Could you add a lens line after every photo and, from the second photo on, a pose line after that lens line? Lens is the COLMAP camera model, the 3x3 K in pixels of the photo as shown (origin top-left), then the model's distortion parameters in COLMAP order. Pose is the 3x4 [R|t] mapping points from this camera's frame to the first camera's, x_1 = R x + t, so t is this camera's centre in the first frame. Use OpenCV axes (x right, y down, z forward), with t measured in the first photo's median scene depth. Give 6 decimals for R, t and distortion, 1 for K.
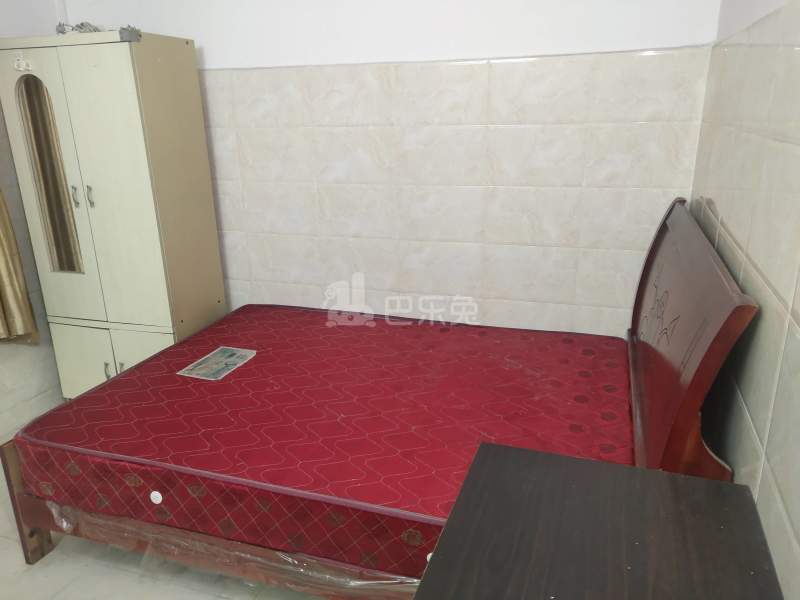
lens RADIAL K [[610.7, 0, 400.0], [0, 610.7, 300.0], [0, 0, 1]] dist [0.054750, -0.025523]
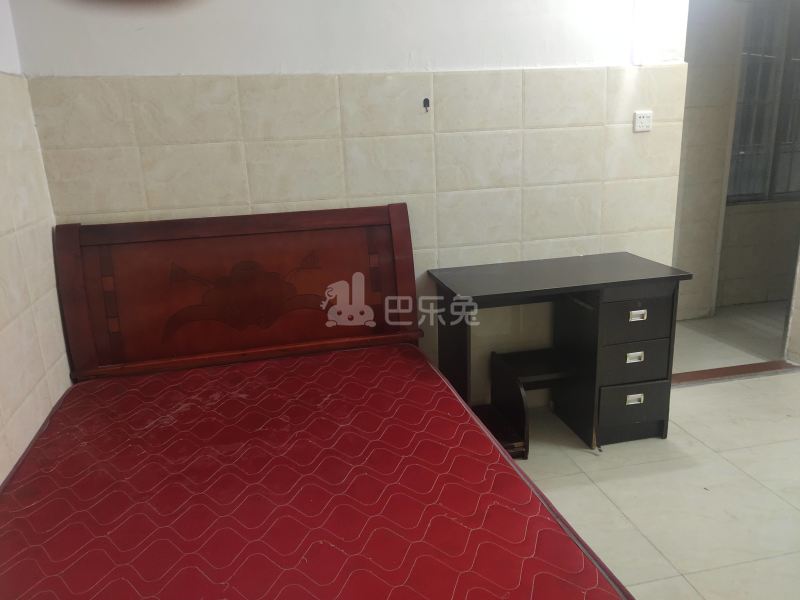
lens RADIAL K [[610.7, 0, 400.0], [0, 610.7, 300.0], [0, 0, 1]] dist [0.054750, -0.025523]
pose [[-0.532945, -0.188752, 0.824829, -0.633627], [0.298593, 0.870138, 0.392049, -0.264802], [-0.791714, 0.455229, -0.407375, 0.940065]]
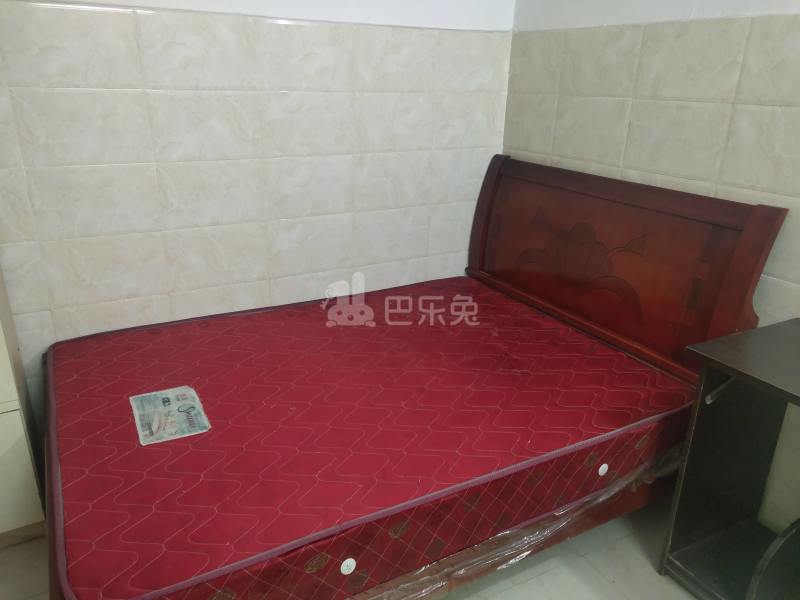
lens RADIAL K [[610.7, 0, 400.0], [0, 610.7, 300.0], [0, 0, 1]] dist [0.054750, -0.025523]
pose [[0.669336, -0.226100, 0.707721, -0.577676], [0.185511, 0.973257, 0.135484, -0.077075], [-0.719427, 0.040606, 0.693380, 0.266033]]
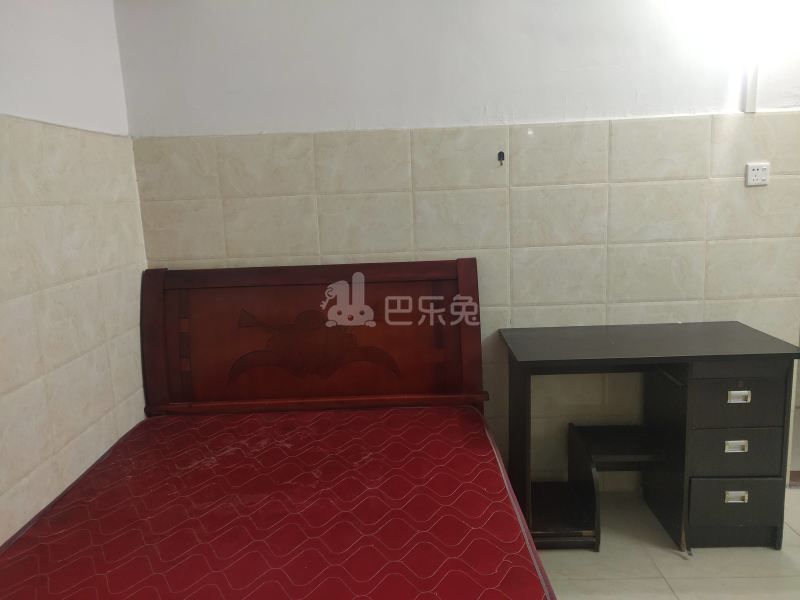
lens RADIAL K [[610.7, 0, 400.0], [0, 610.7, 300.0], [0, 0, 1]] dist [0.054750, -0.025523]
pose [[-0.317900, -0.137233, 0.938140, -0.656007], [0.322655, 0.914753, 0.243148, -0.217832], [-0.891534, 0.379992, -0.246521, 0.817019]]
